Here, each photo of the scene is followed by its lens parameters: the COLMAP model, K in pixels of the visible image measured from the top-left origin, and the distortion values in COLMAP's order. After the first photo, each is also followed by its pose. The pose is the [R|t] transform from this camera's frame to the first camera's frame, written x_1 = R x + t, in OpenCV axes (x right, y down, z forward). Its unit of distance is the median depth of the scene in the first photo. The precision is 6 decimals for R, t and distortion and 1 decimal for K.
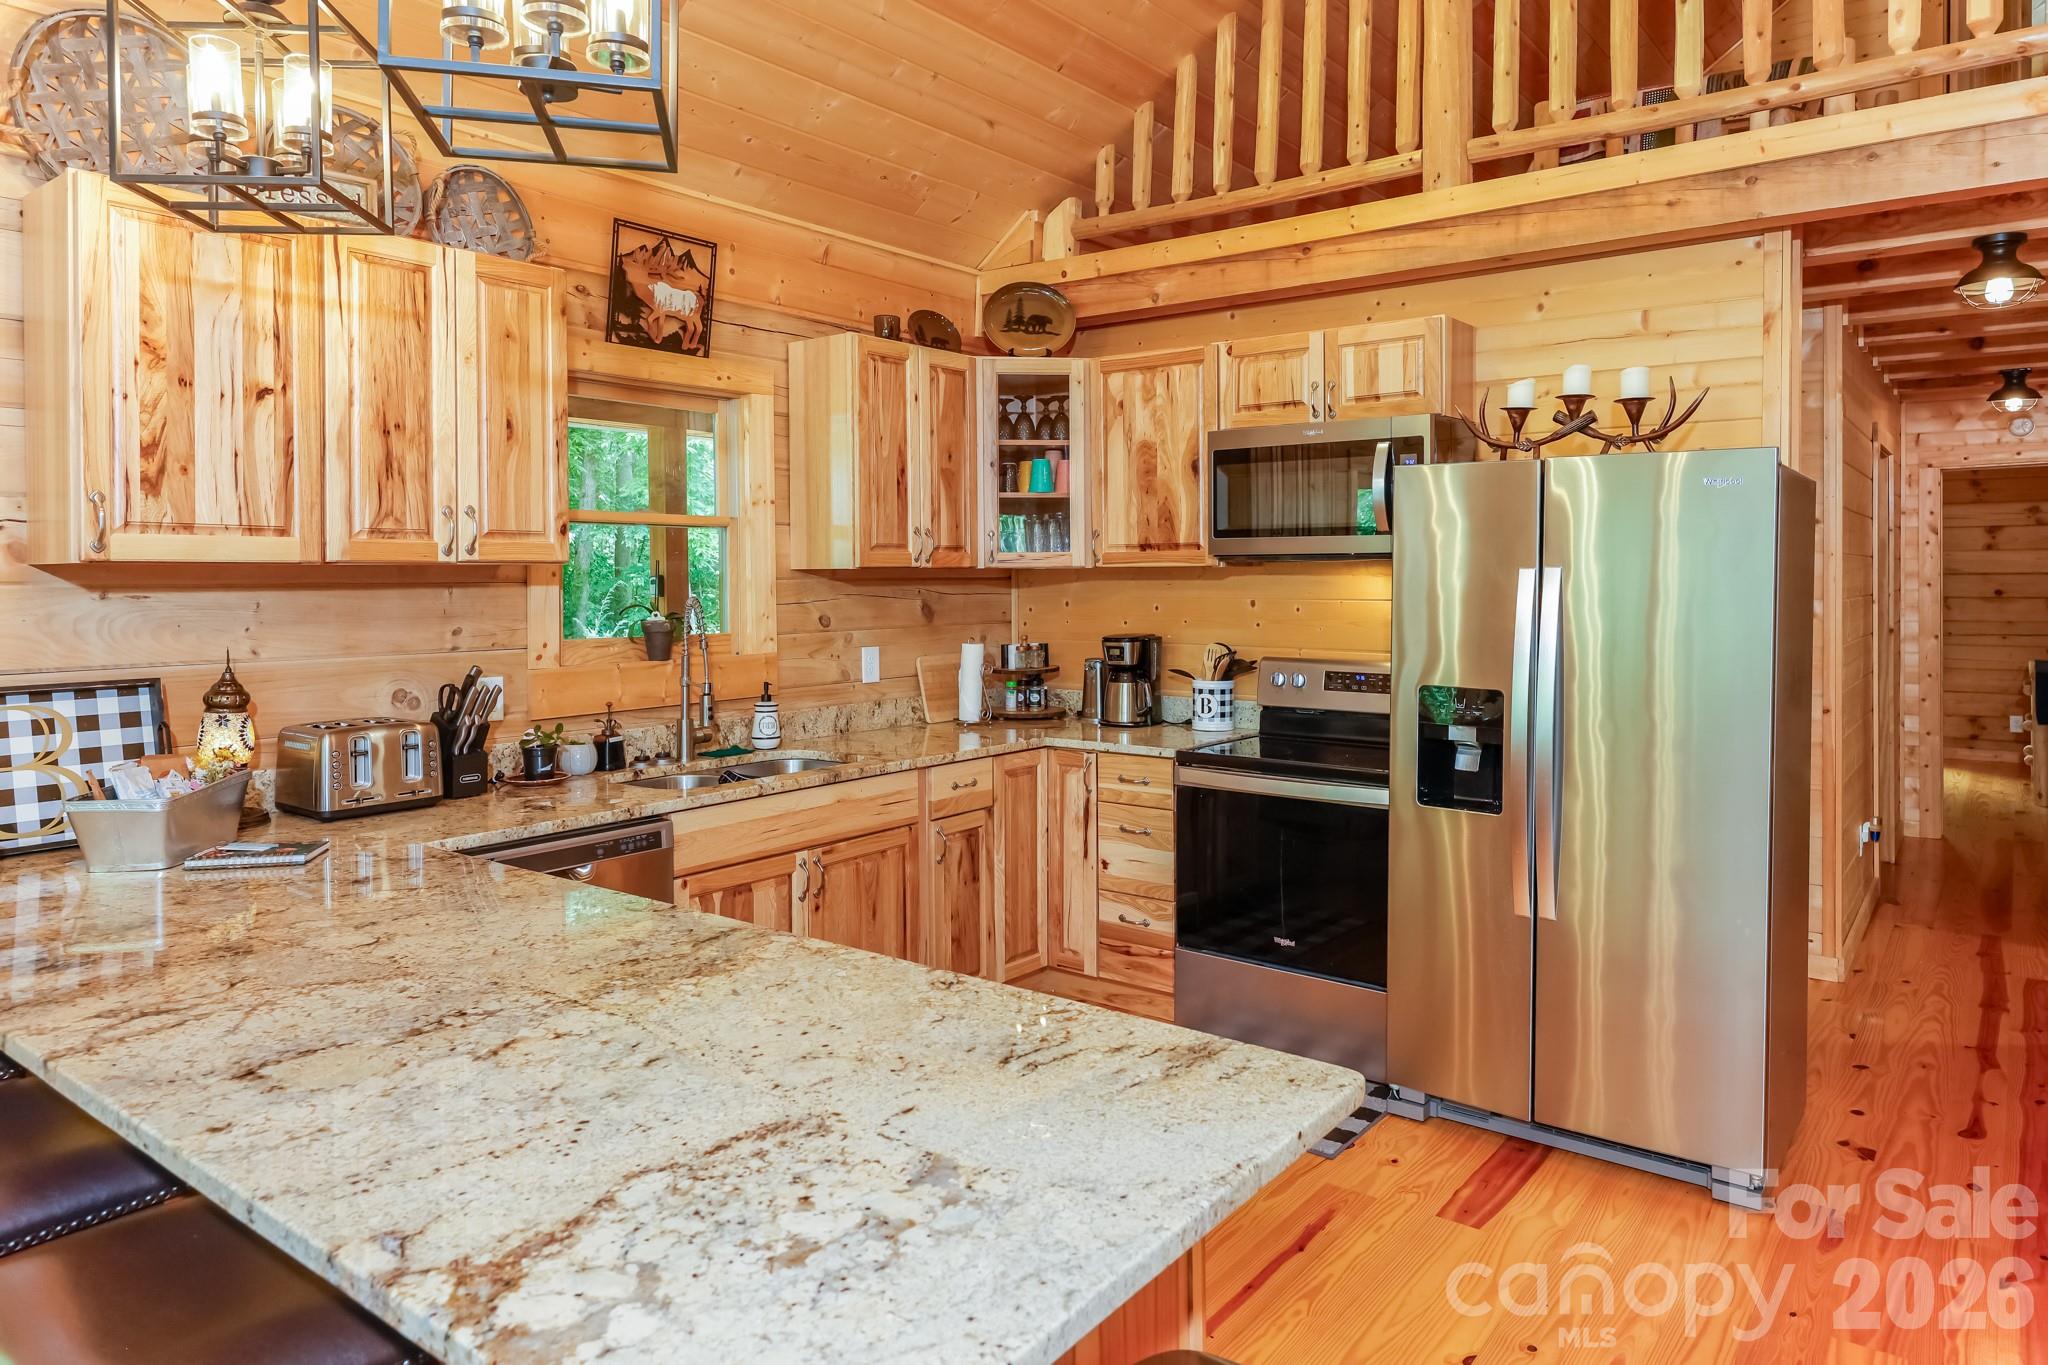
lens RADIAL K [[1340.6, 0, 909.2], [0, 1340.6, 596.5], [0, 0, 1]] dist [0.020317, -0.007110]
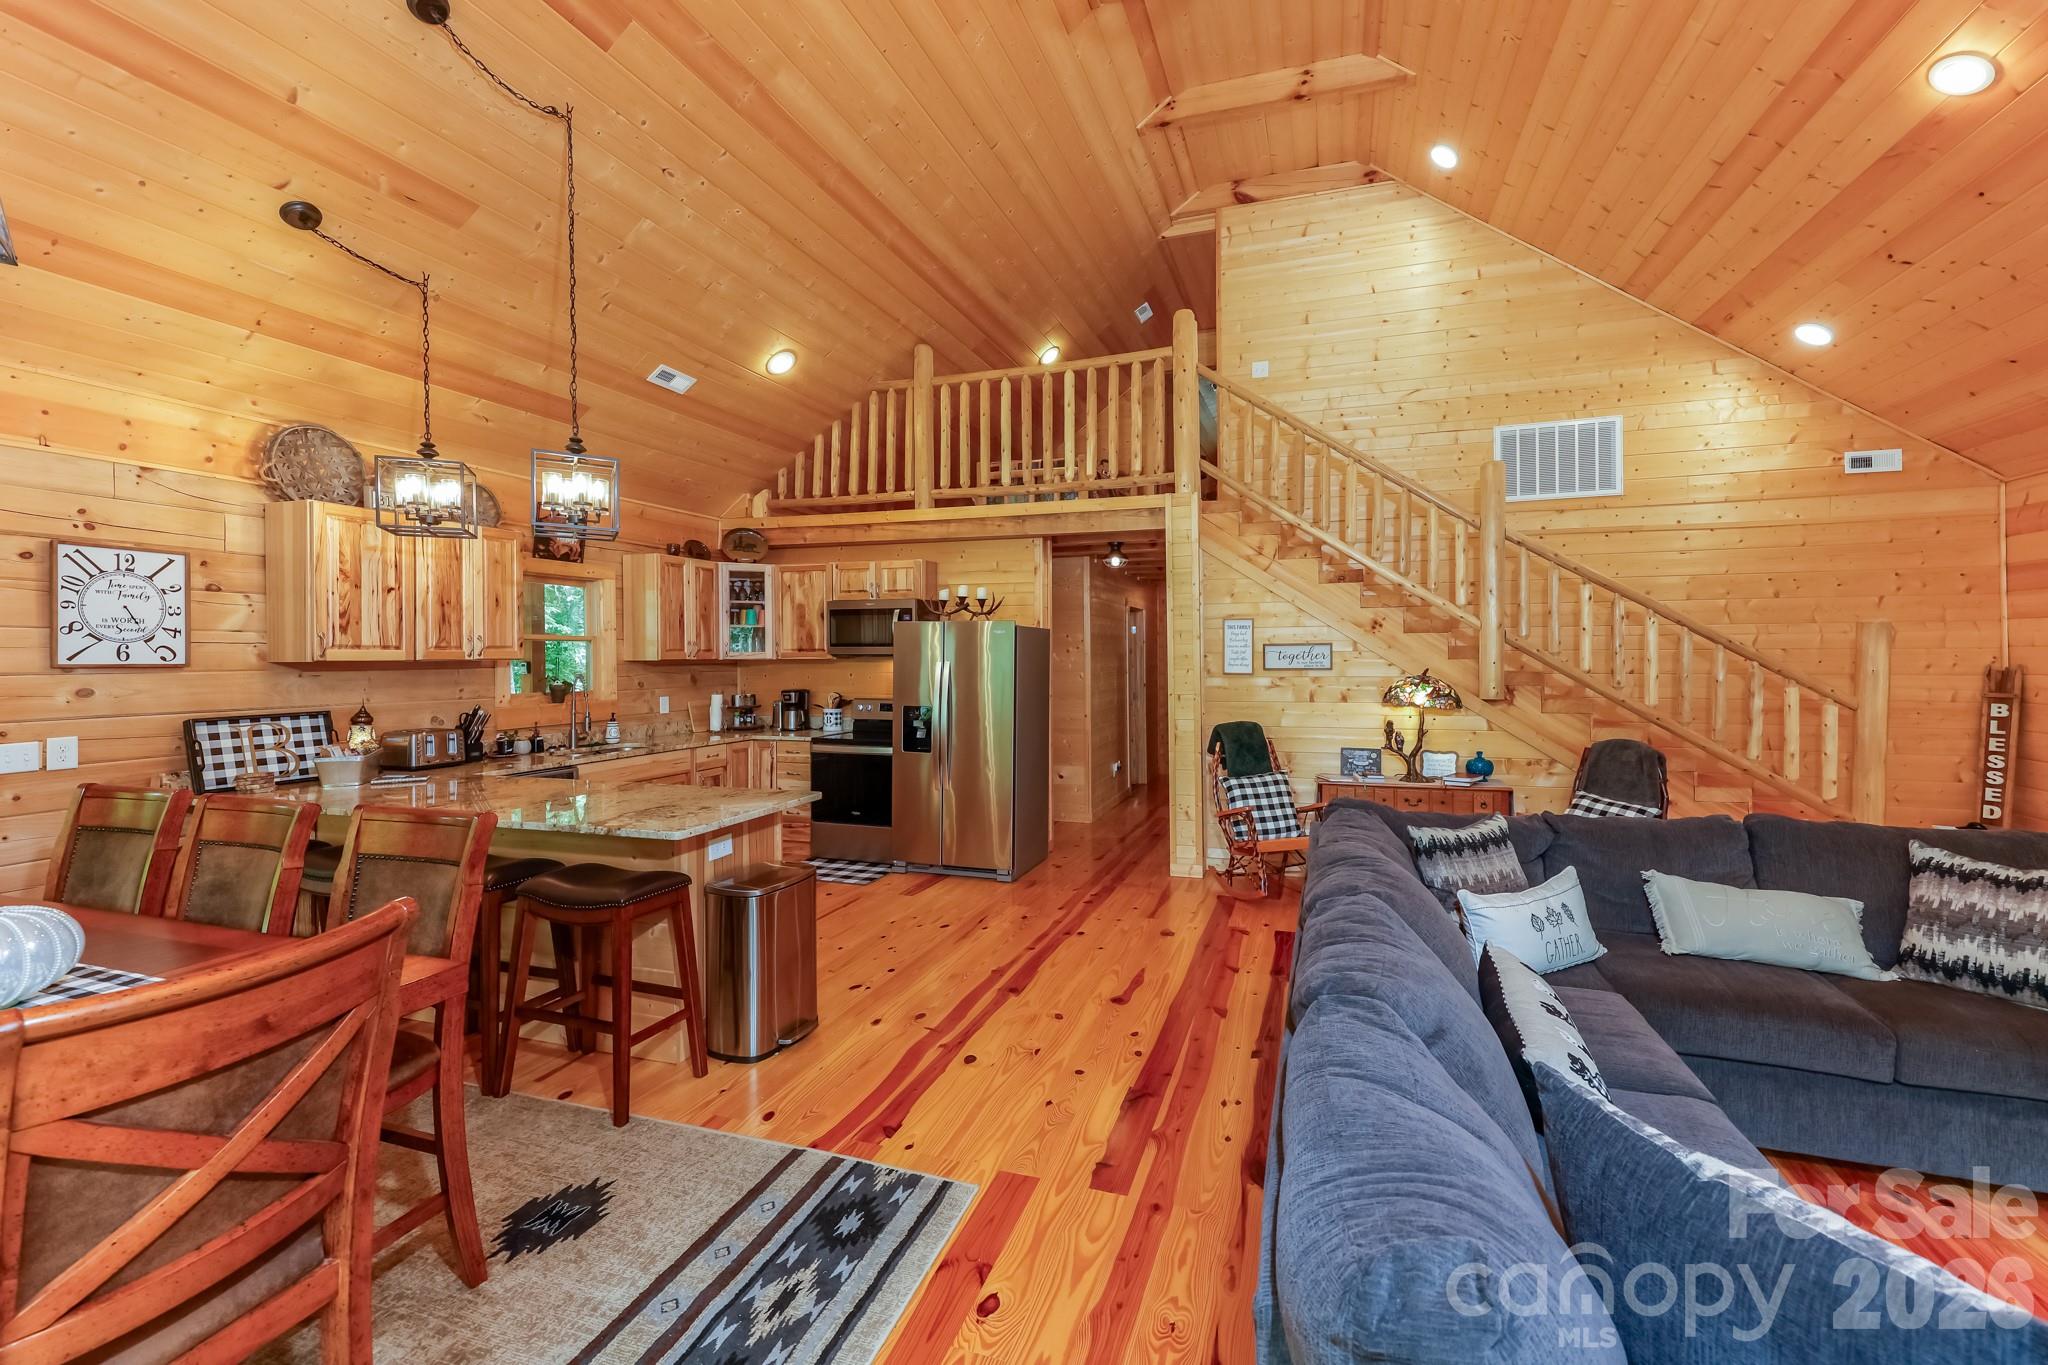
lens RADIAL K [[929.7, 0, 1079.2], [0, 929.7, 654.6], [0, 0, 1]] dist [0.030399, -0.003042]
pose [[0.918170, 0.003986, 0.396166, -0.015901], [0.002214, 0.999882, -0.015193, -0.006332], [-0.396179, 0.014827, 0.918053, -0.751557]]
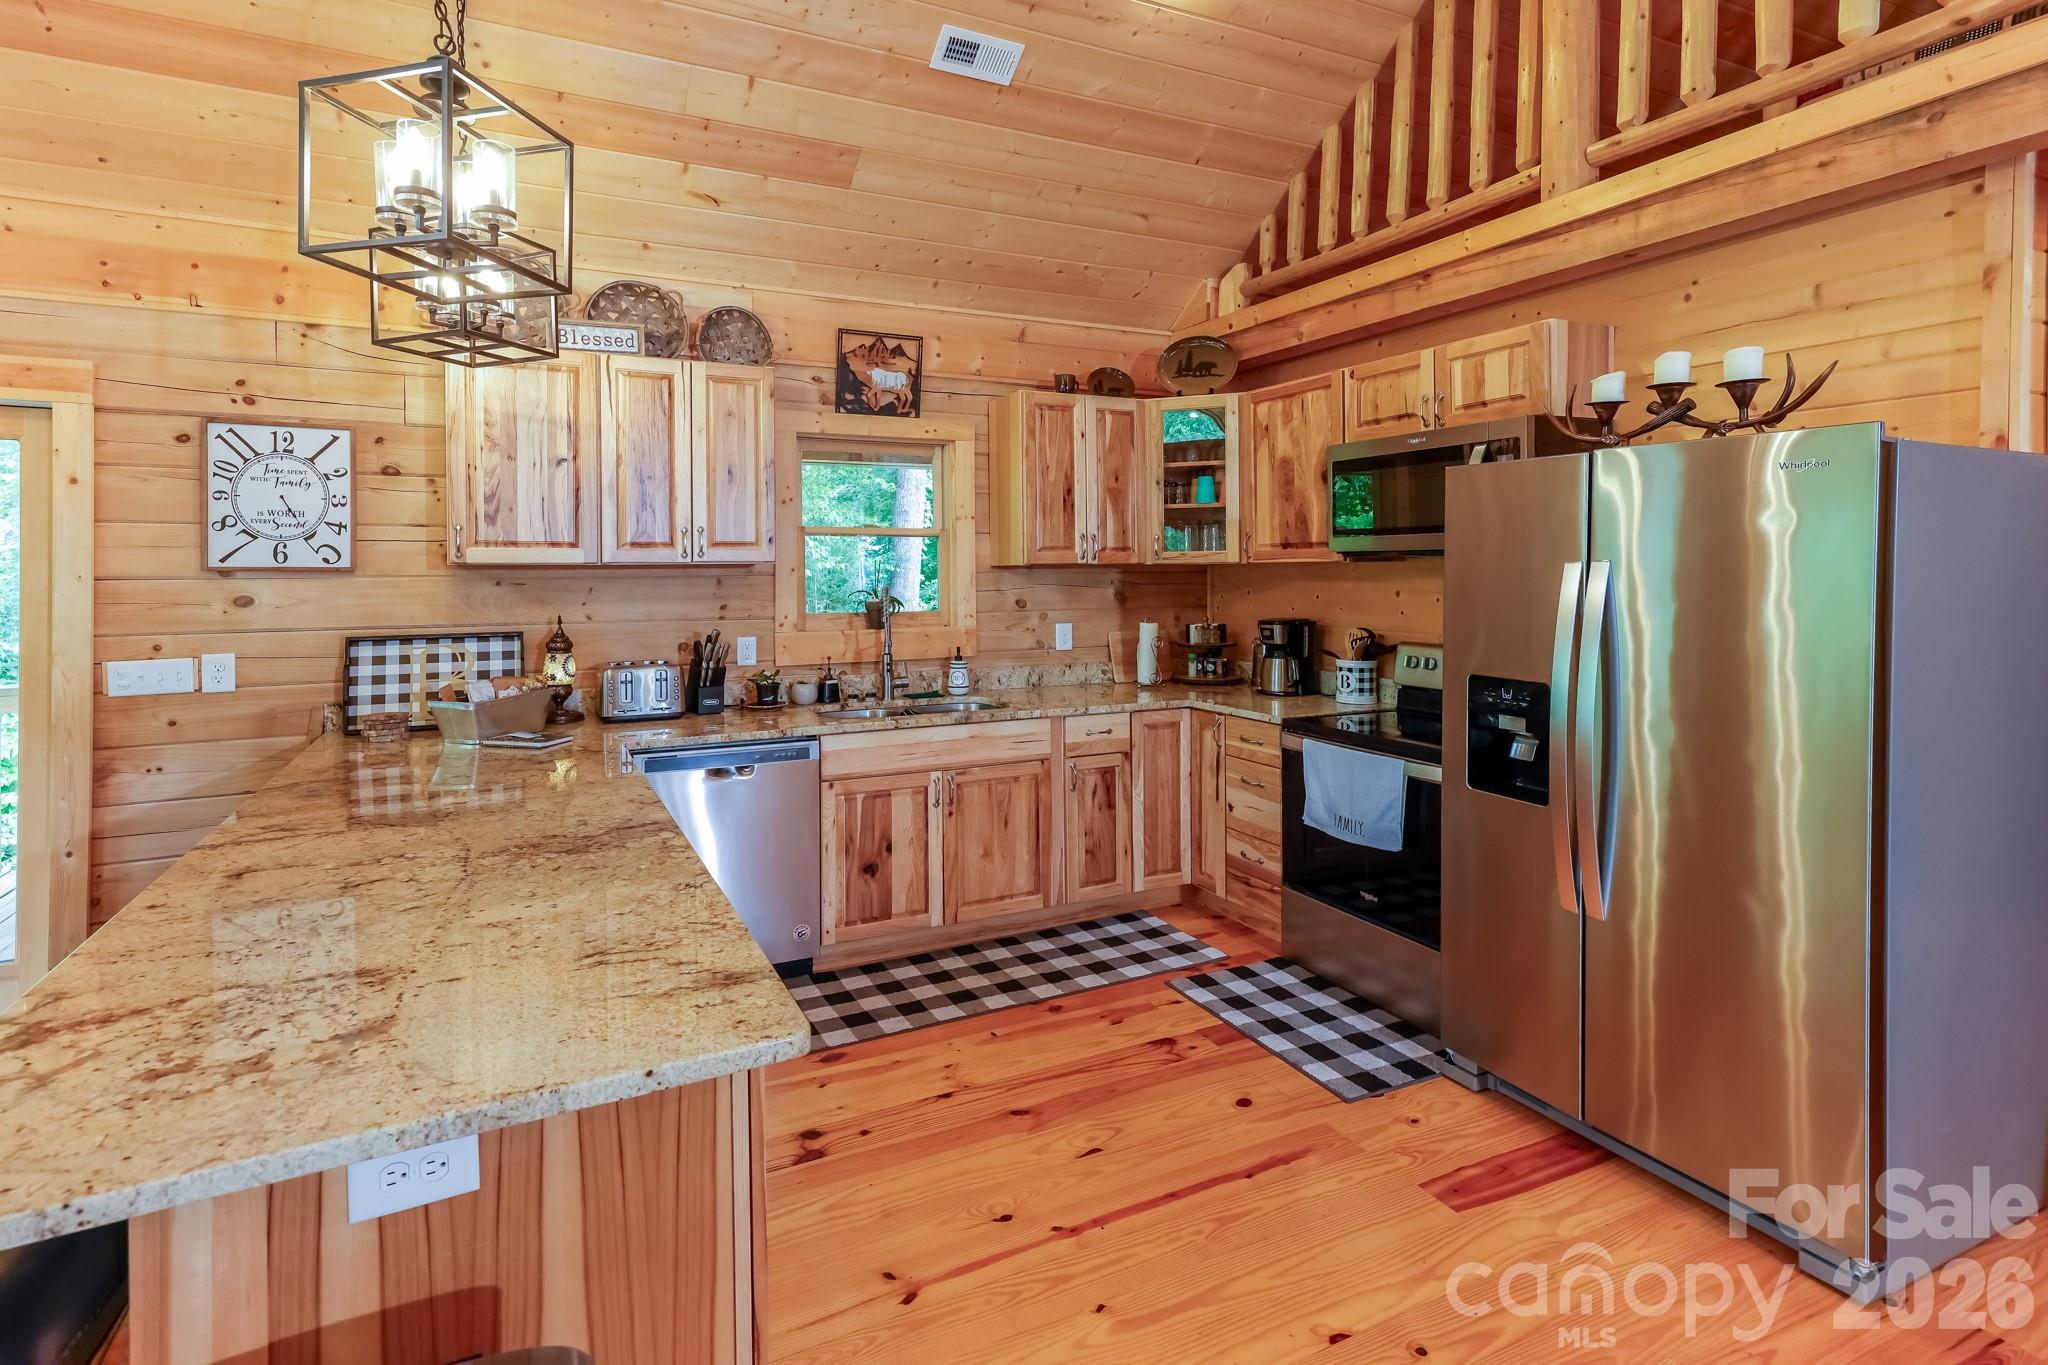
lens RADIAL K [[902.3, 0, 922.4], [0, 902.3, 579.4], [0, 0, 1]] dist [0.022756, -0.001697]
pose [[0.885654, 0.003324, -0.464334, 0.319515], [-0.005186, 0.999983, -0.002733, -0.003948], [0.464317, 0.004828, 0.885656, 0.163556]]
